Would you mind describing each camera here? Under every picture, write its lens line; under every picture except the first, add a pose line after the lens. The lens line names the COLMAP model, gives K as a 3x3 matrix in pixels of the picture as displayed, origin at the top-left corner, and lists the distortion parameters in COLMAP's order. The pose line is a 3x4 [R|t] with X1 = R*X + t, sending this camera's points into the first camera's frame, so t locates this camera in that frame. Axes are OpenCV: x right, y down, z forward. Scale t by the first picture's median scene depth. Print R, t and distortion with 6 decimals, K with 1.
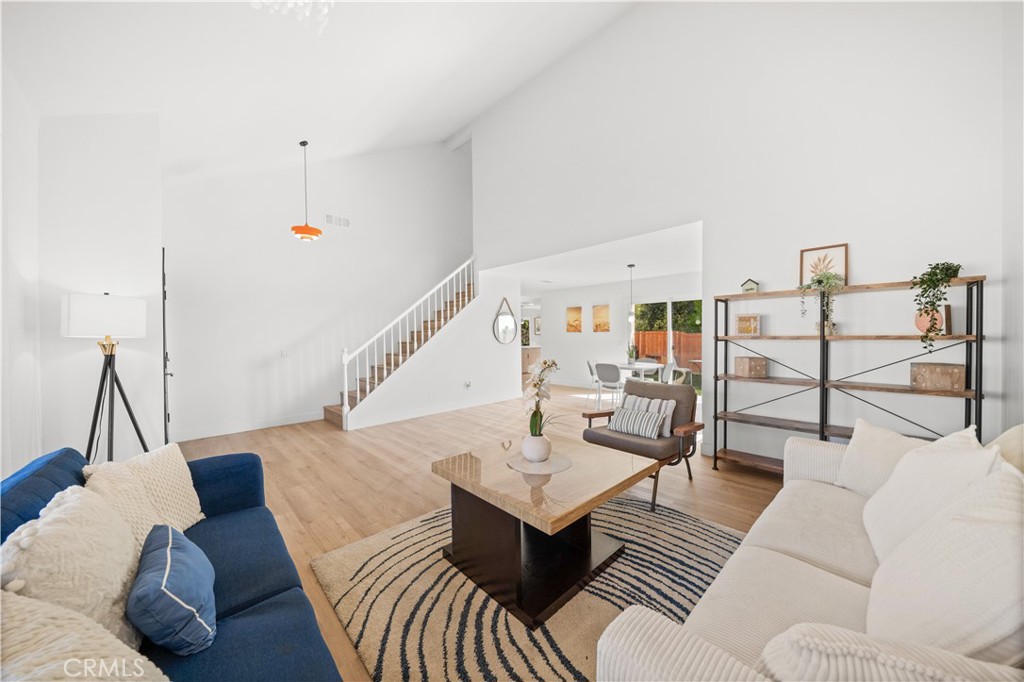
lens RADIAL K [[346.5, 0, 509.2], [0, 346.5, 338.9], [0, 0, 1]] dist [-0.001447, -0.000085]
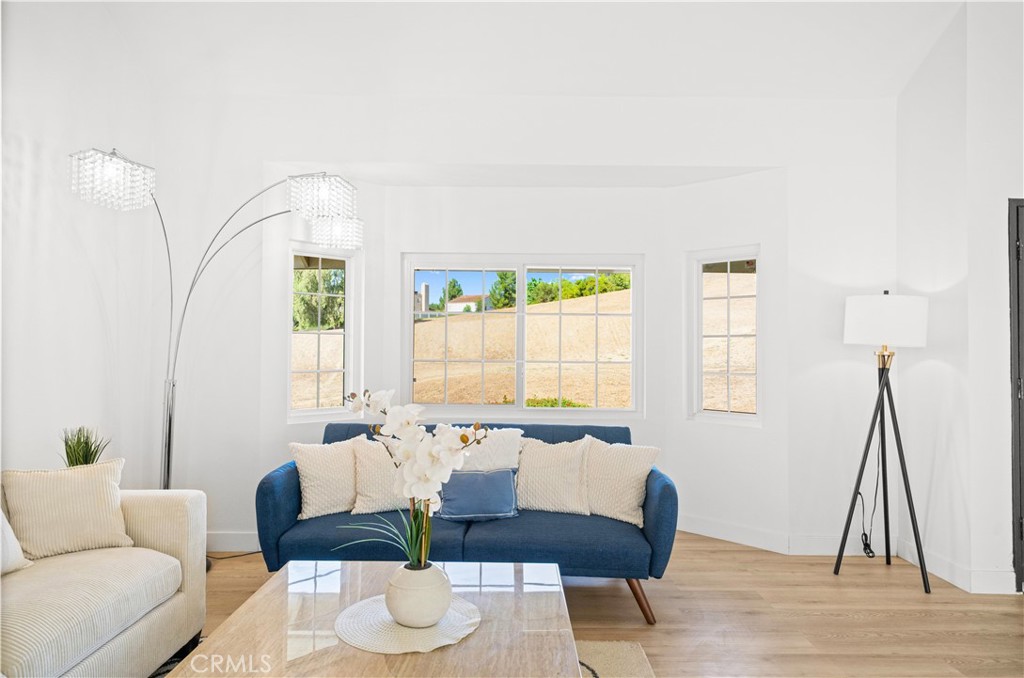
lens RADIAL K [[627.8, 0, 498.5], [0, 627.8, 344.0], [0, 0, 1]] dist [0.005526, 0.000234]
pose [[-0.681432, -0.003194, -0.731874, 0.342854], [-0.006053, 0.999981, 0.001273, -0.004438], [0.731856, 0.005298, -0.681439, 0.905256]]
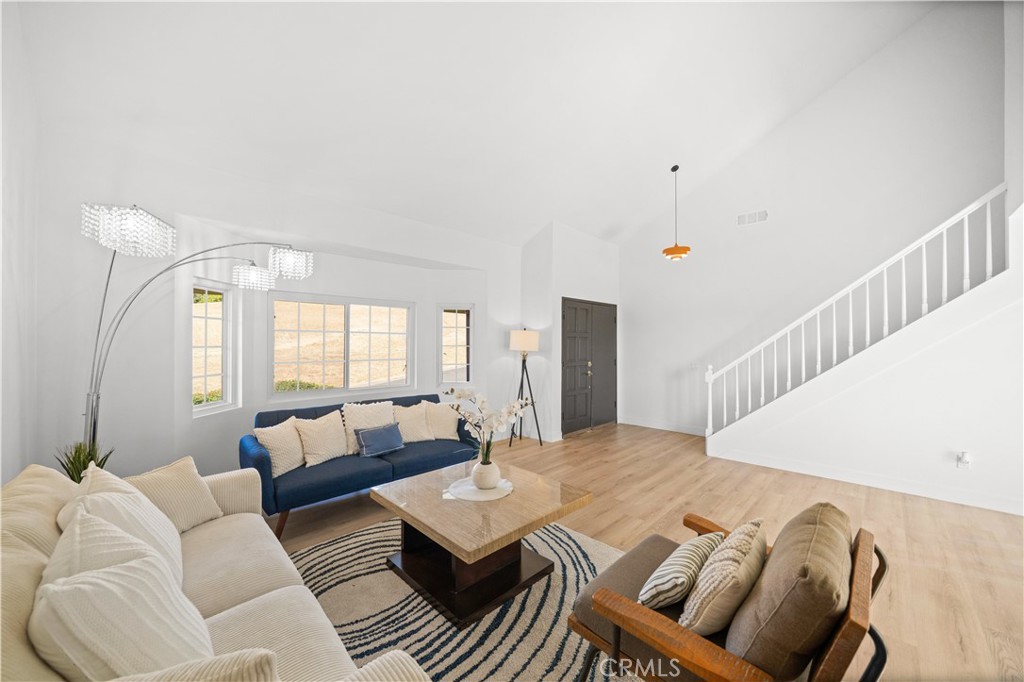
lens RADIAL K [[377.3, 0, 512.0], [0, 377.3, 341.0], [0, 0, 1]] dist [-0.001537, -0.000369]
pose [[0.030732, 0.005826, -0.999511, 0.668202], [-0.011891, 0.999914, 0.005463, -0.049026], [0.999457, 0.011718, 0.030798, 0.584584]]
